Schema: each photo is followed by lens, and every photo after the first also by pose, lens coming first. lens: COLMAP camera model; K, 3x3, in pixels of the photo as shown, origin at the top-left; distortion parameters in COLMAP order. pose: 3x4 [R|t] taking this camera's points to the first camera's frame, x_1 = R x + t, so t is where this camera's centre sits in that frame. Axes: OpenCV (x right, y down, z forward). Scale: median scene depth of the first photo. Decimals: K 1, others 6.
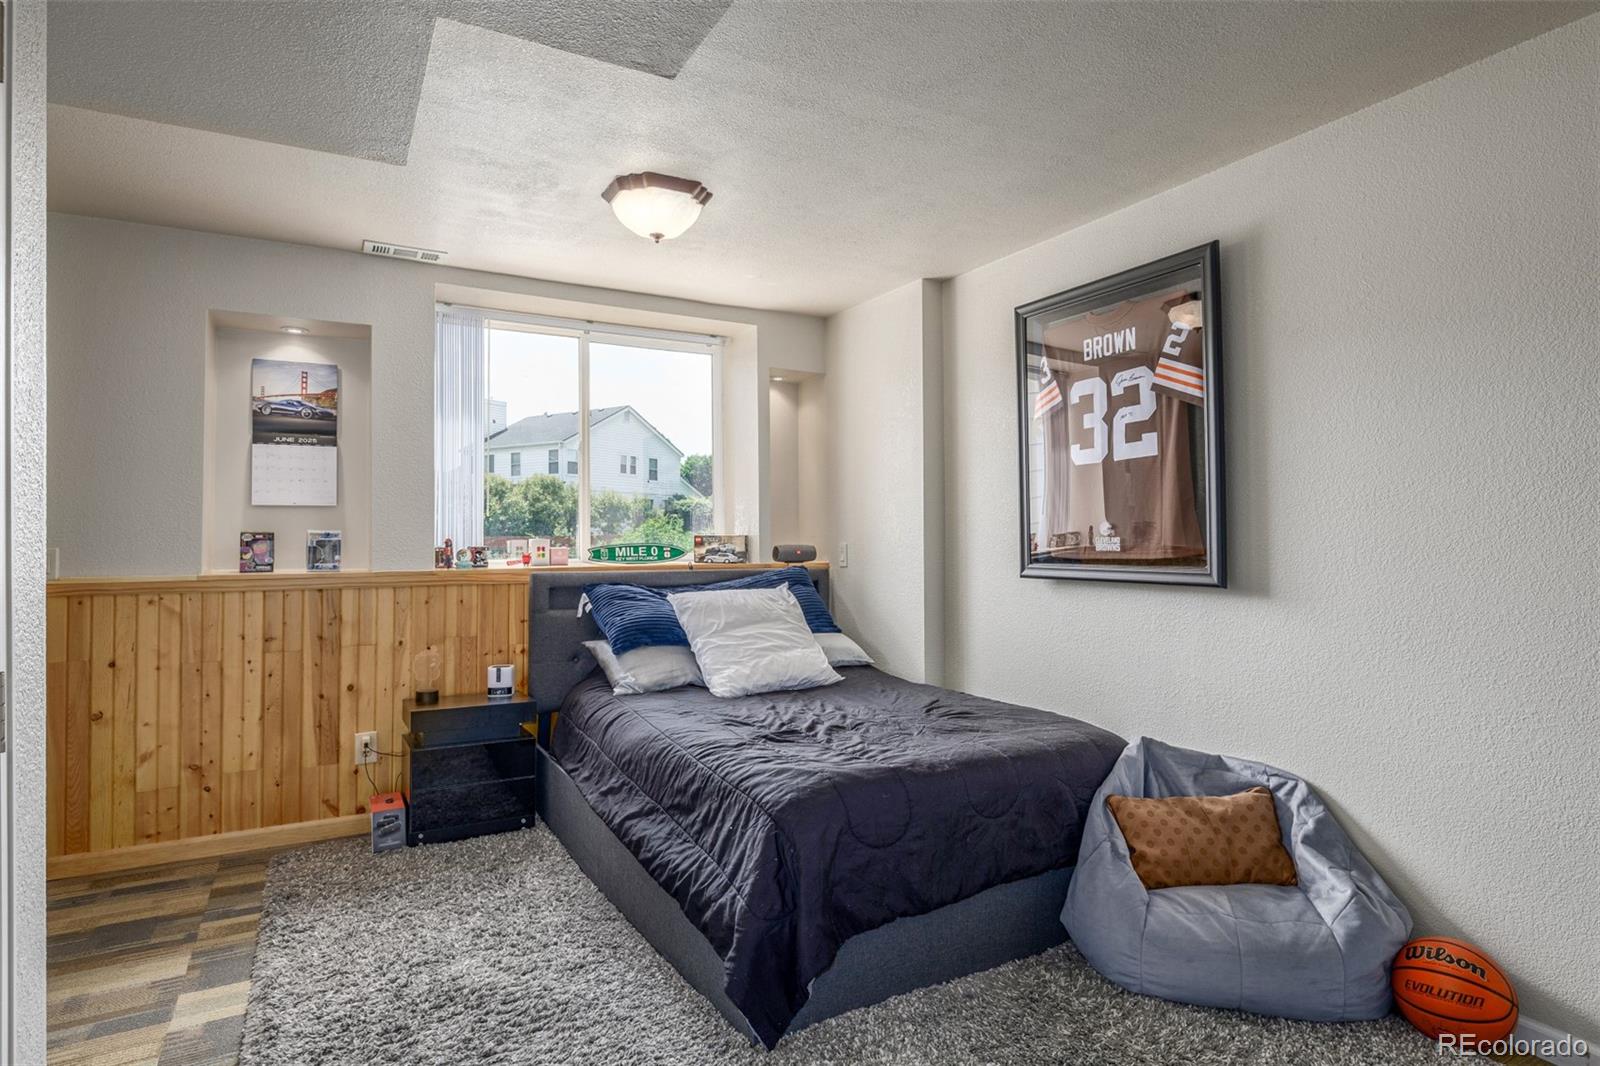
lens RADIAL K [[865.1, 0, 800.3], [0, 865.1, 530.4], [0, 0, 1]] dist [0.003422, 0.000285]
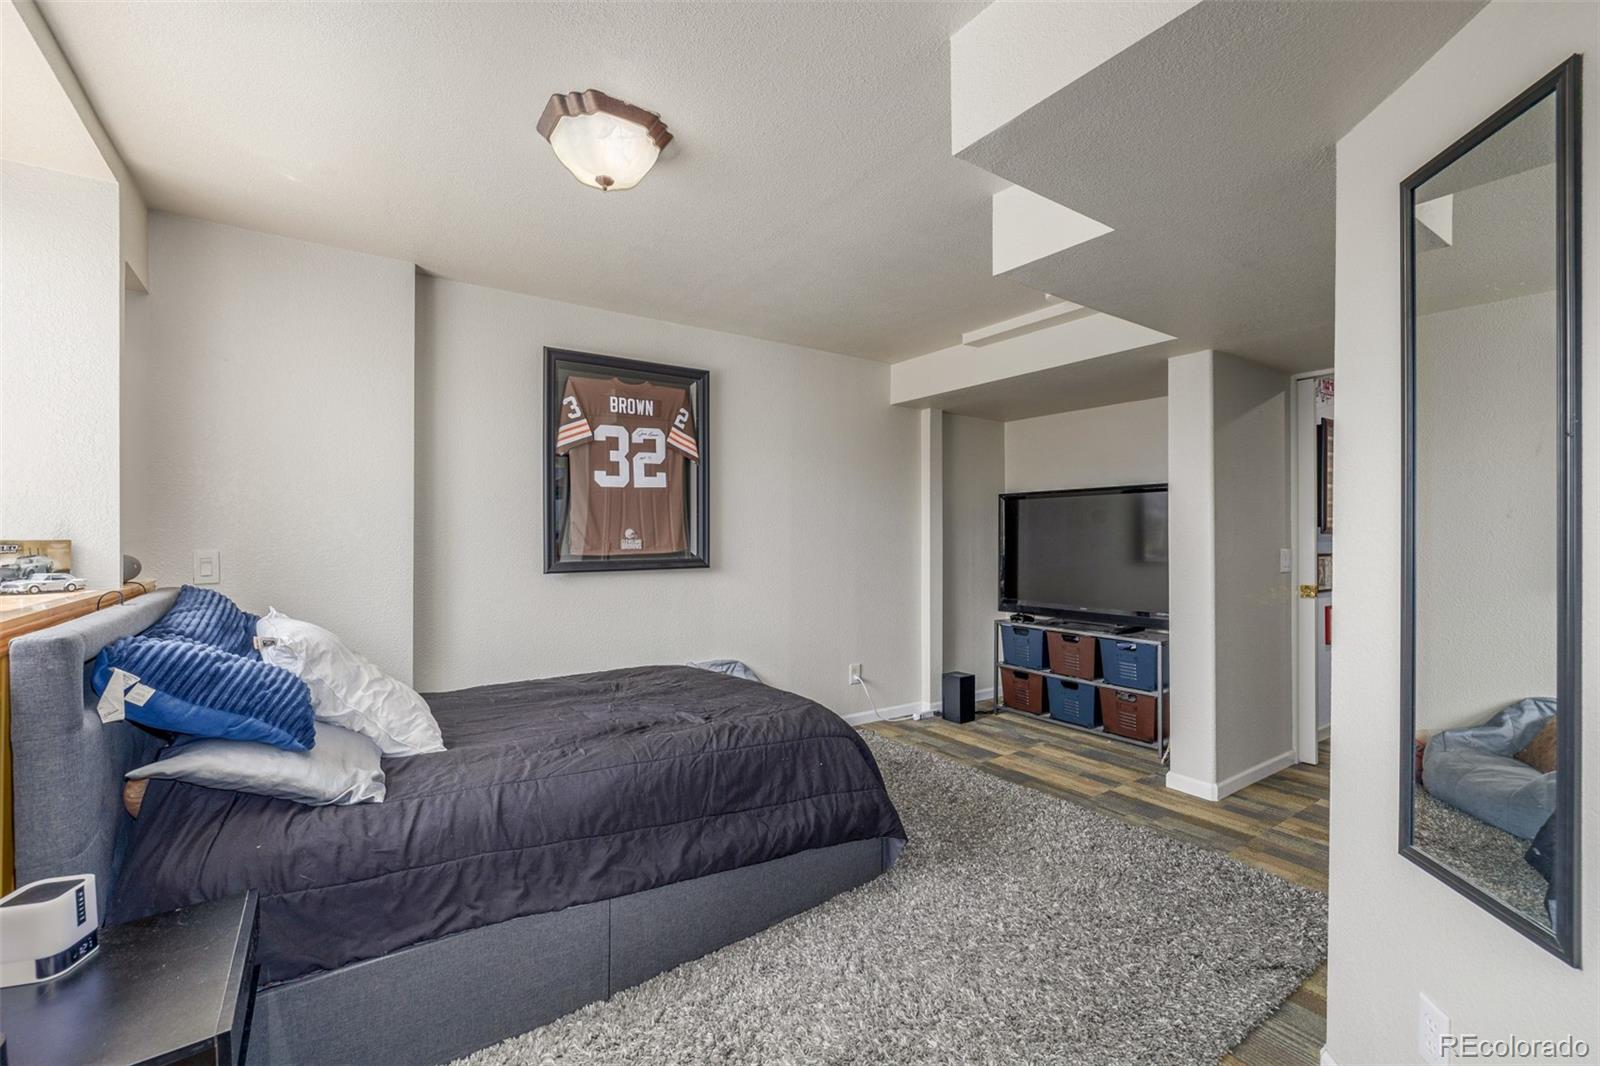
lens RADIAL K [[682.8, 0, 797.1], [0, 682.8, 531.2], [0, 0, 1]] dist [-0.003572, -0.000599]
pose [[-0.089234, 0.002704, 0.996007, -0.898979], [-0.010161, 0.999942, -0.003625, -0.005574], [-0.995959, -0.010444, -0.089201, 0.923250]]
